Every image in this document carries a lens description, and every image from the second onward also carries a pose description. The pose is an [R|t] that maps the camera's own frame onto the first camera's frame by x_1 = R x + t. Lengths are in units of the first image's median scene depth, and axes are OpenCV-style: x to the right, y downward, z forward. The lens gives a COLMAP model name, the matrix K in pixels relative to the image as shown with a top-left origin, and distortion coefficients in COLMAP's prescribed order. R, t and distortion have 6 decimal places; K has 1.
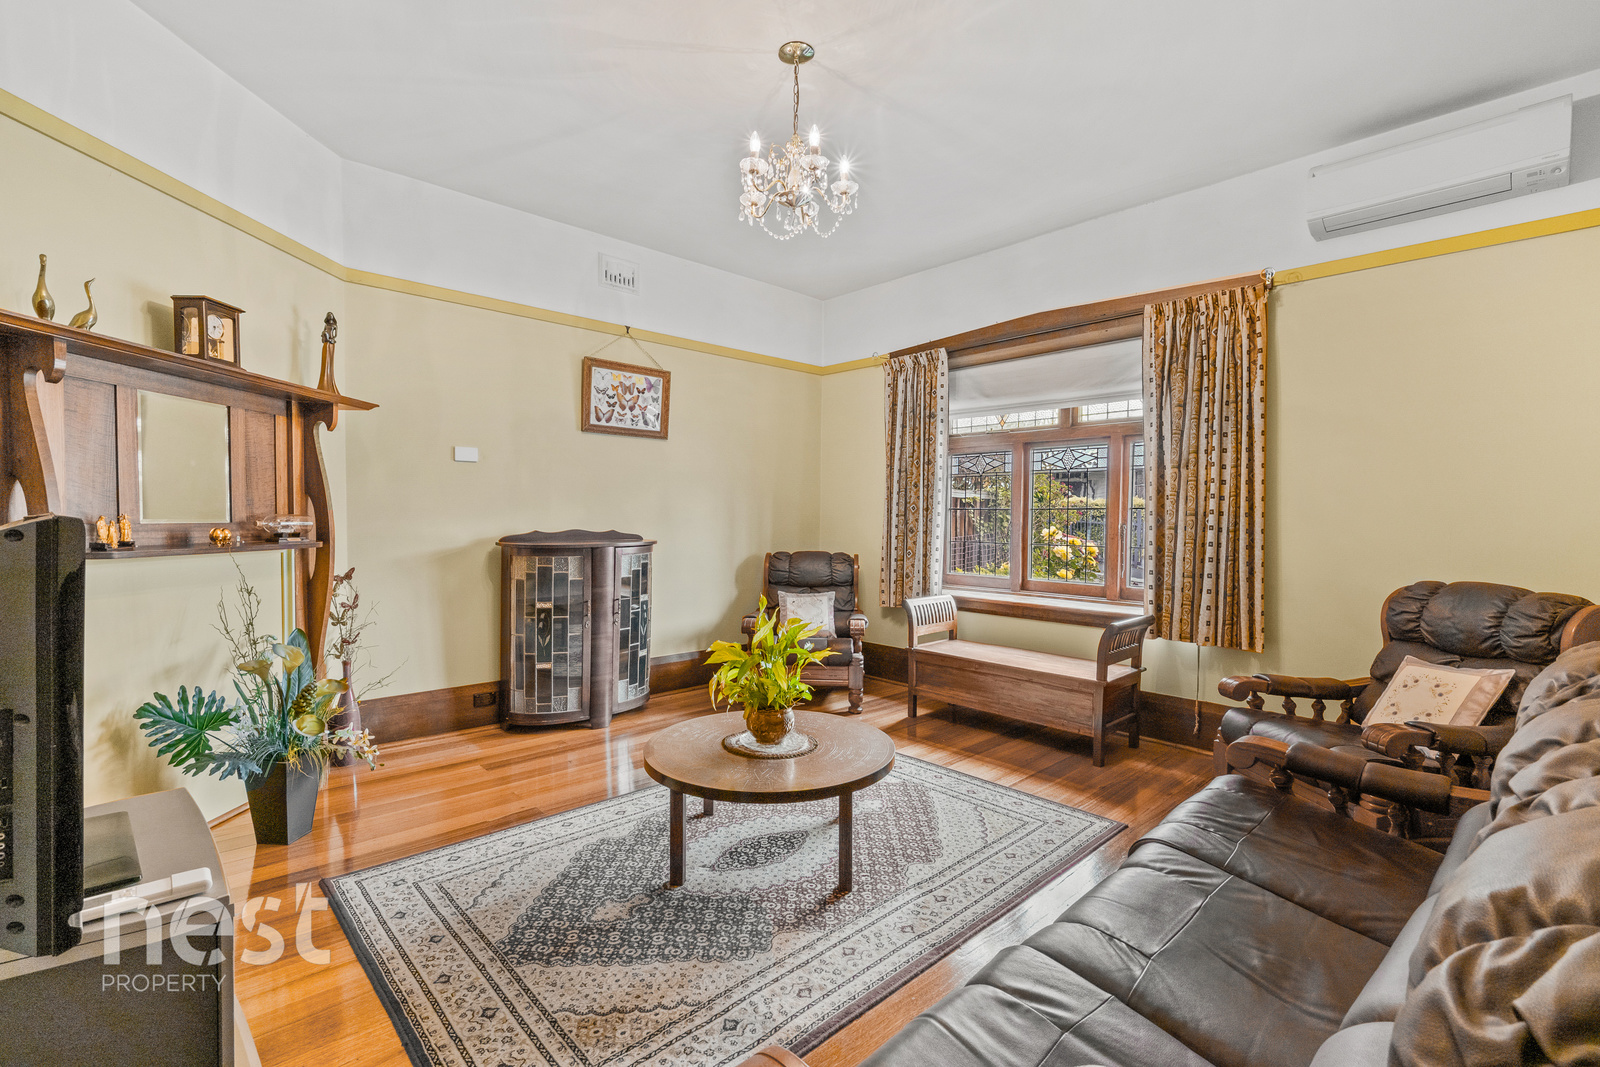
lens RADIAL K [[715.2, 0, 799.8], [0, 715.2, 534.2], [0, 0, 1]] dist [-0.003023, -0.000201]
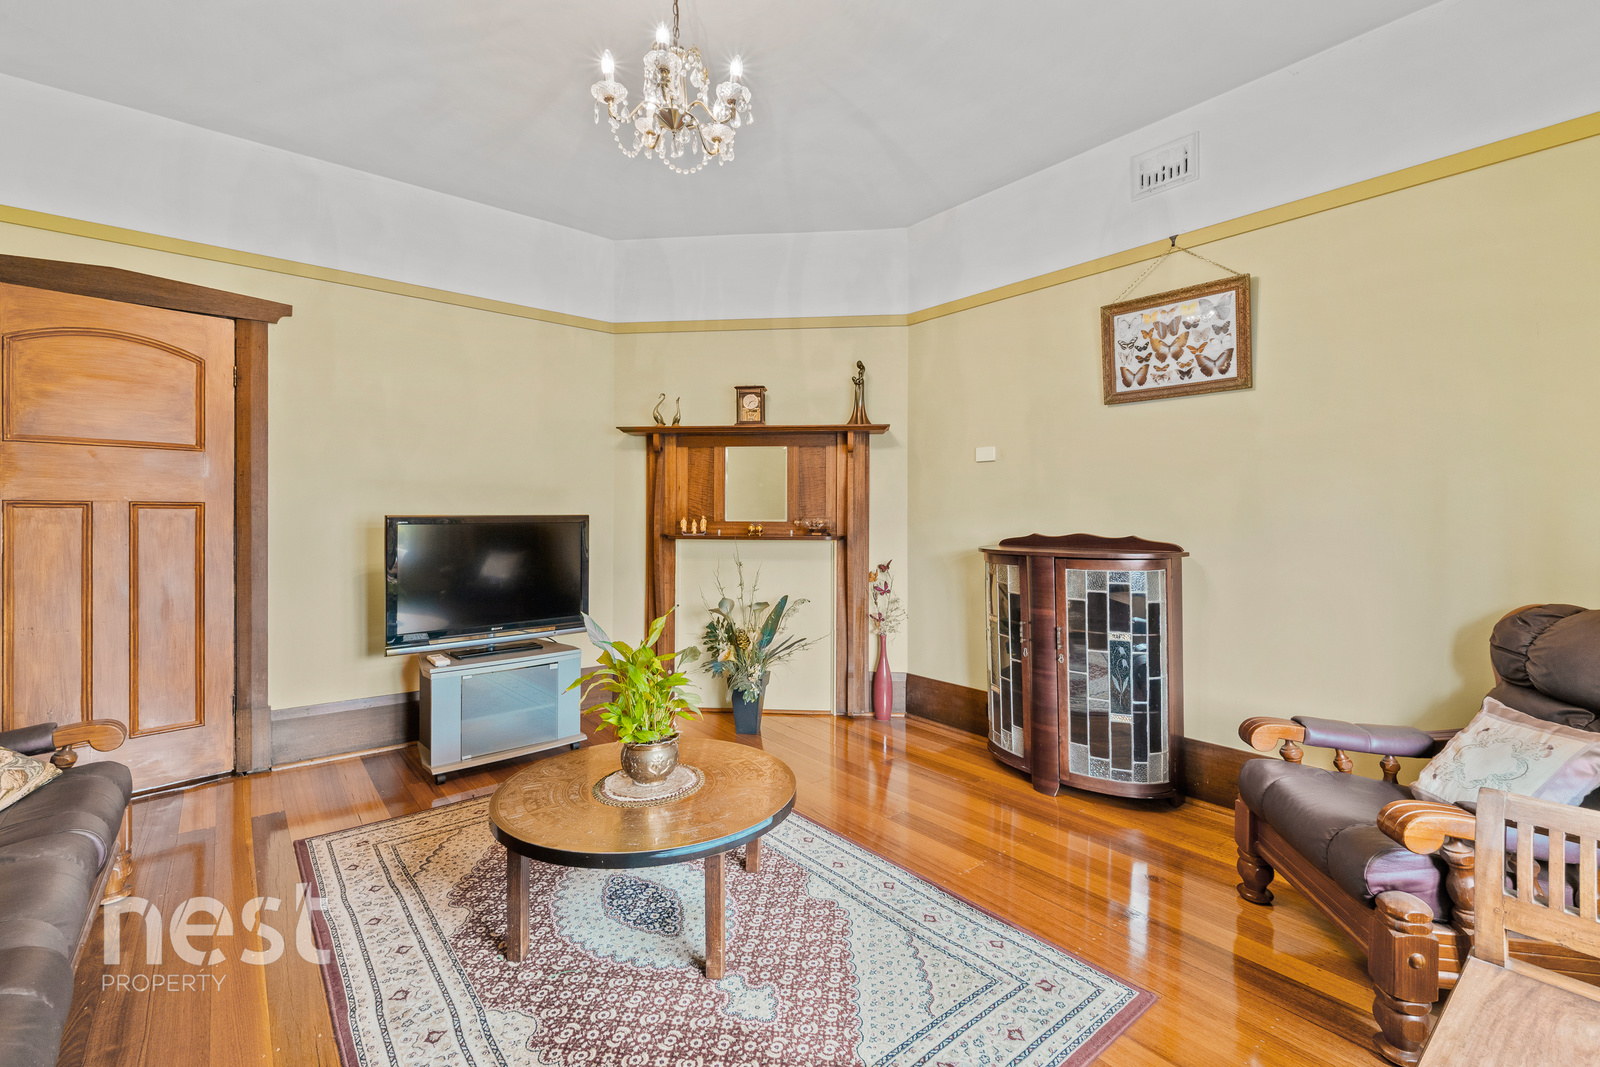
lens RADIAL K [[715.2, 0, 808.6], [0, 715.2, 505.7], [0, 0, 1]] dist [-0.003023, -0.000201]
pose [[-0.072674, -0.017502, -0.997202, 0.469929], [-0.022852, 0.999613, -0.015878, -0.017371], [0.997094, 0.021634, -0.073045, 0.734833]]
